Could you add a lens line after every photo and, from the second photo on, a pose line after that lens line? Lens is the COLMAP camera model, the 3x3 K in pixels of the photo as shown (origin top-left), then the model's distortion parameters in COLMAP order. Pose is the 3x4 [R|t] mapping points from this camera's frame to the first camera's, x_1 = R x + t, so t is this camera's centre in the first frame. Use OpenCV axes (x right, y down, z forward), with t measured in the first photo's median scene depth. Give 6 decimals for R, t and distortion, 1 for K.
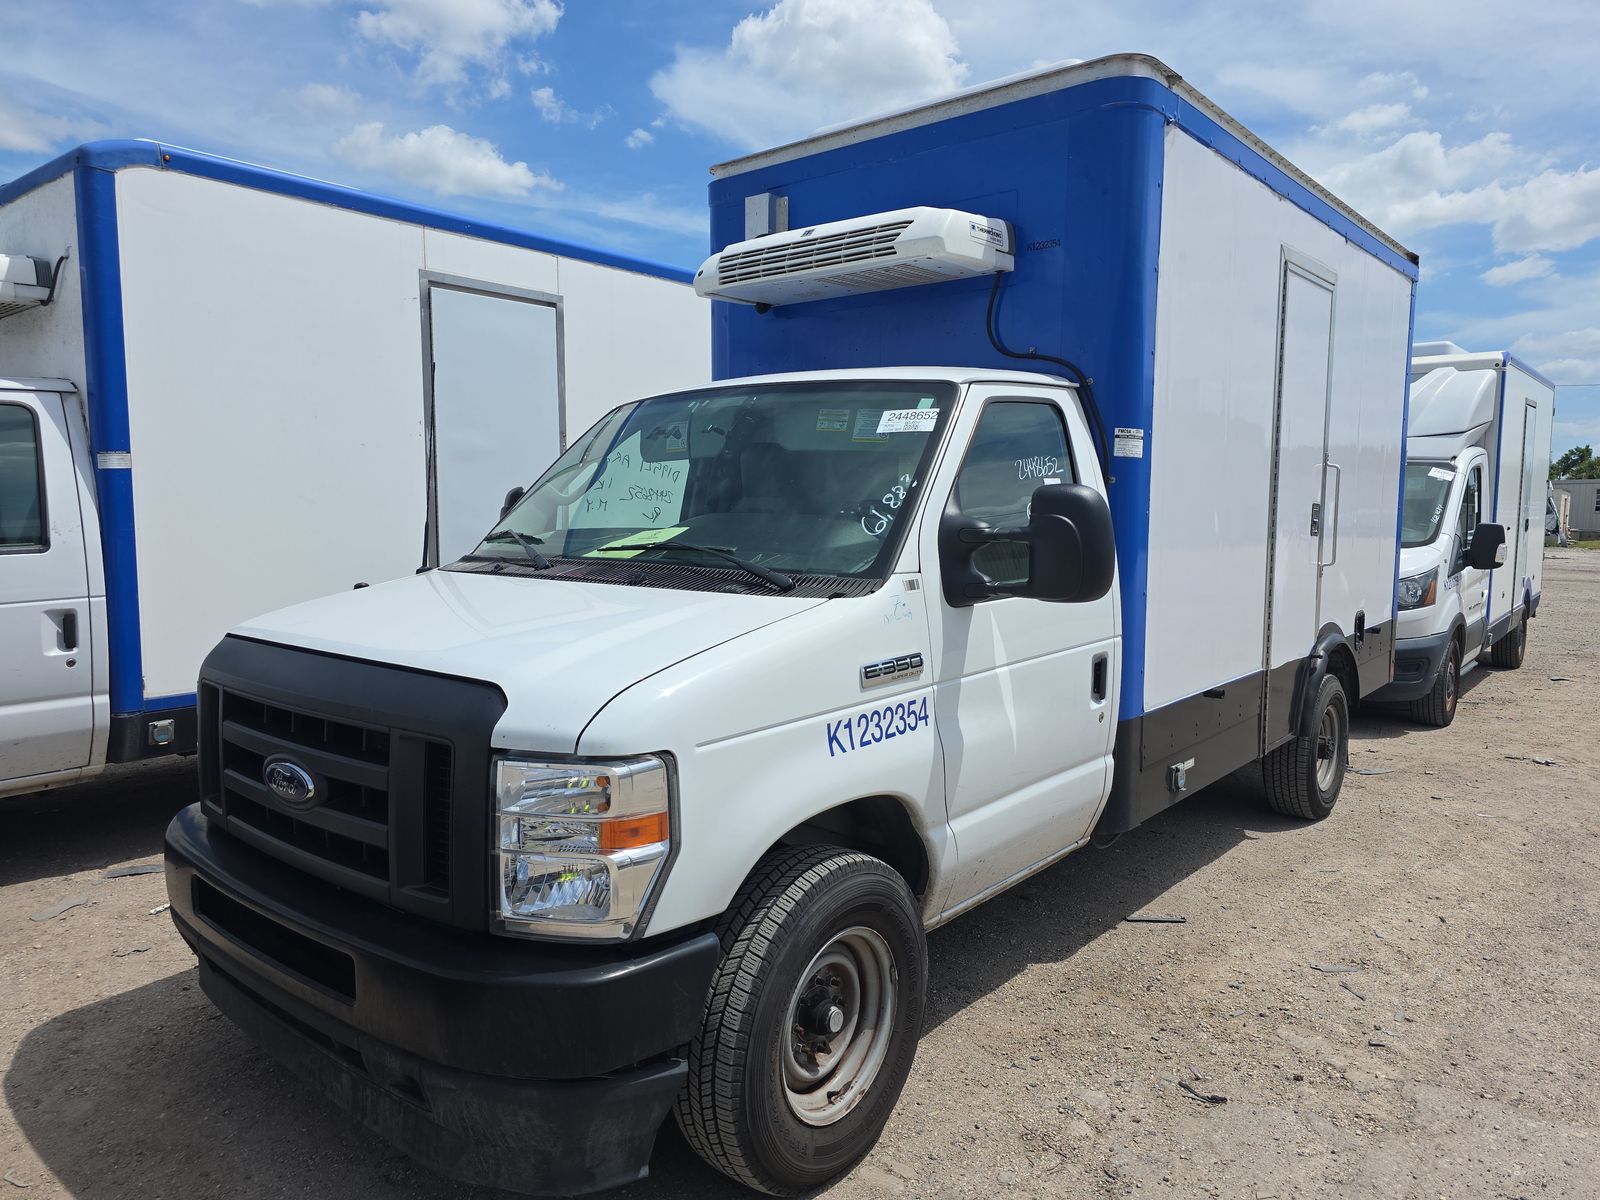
lens RADIAL K [[1082.6, 0, 800.0], [0, 1082.6, 600.0], [0, 0, 1]] dist [0.061541, -0.051579]
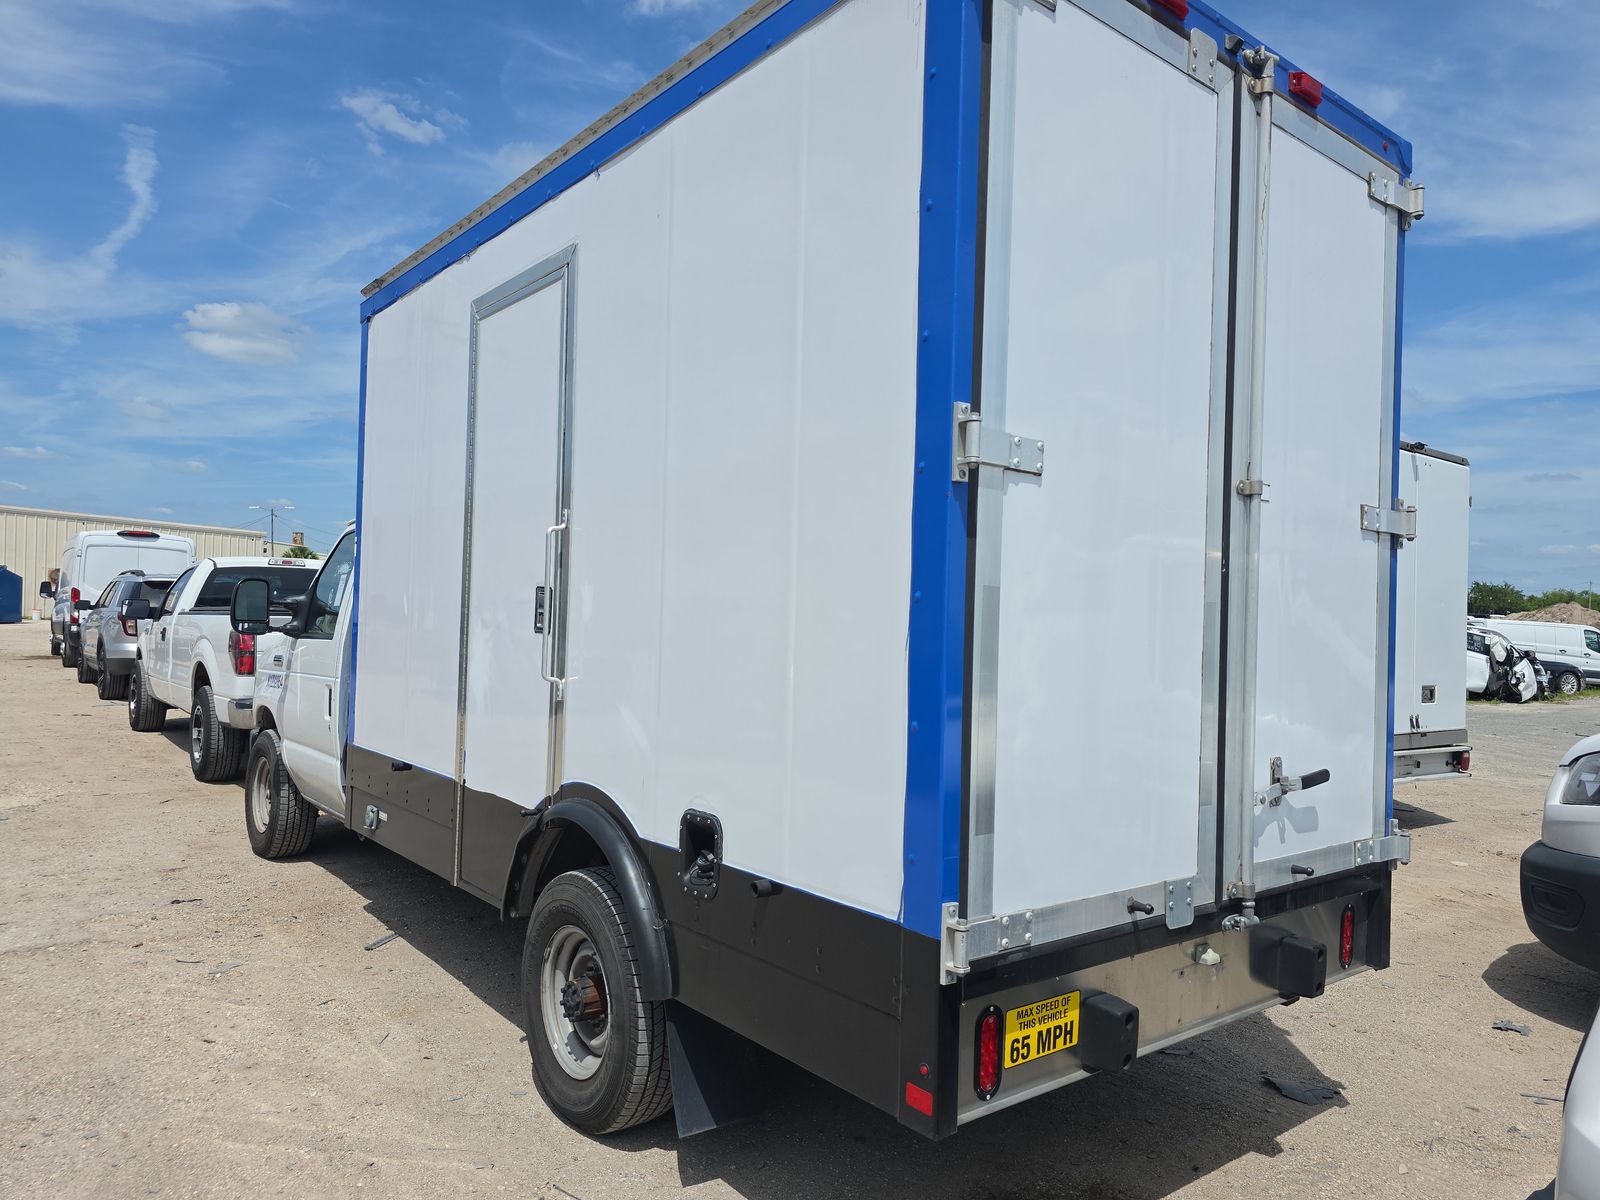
lens RADIAL K [[1082.6, 0, 800.0], [0, 1082.6, 600.0], [0, 0, 1]] dist [0.061541, -0.051579]
pose [[-0.205751, -0.024993, -0.978285, 1.301802], [-0.124140, 0.992264, 0.000758, -0.118015], [0.970699, 0.121601, -0.207262, 1.531441]]
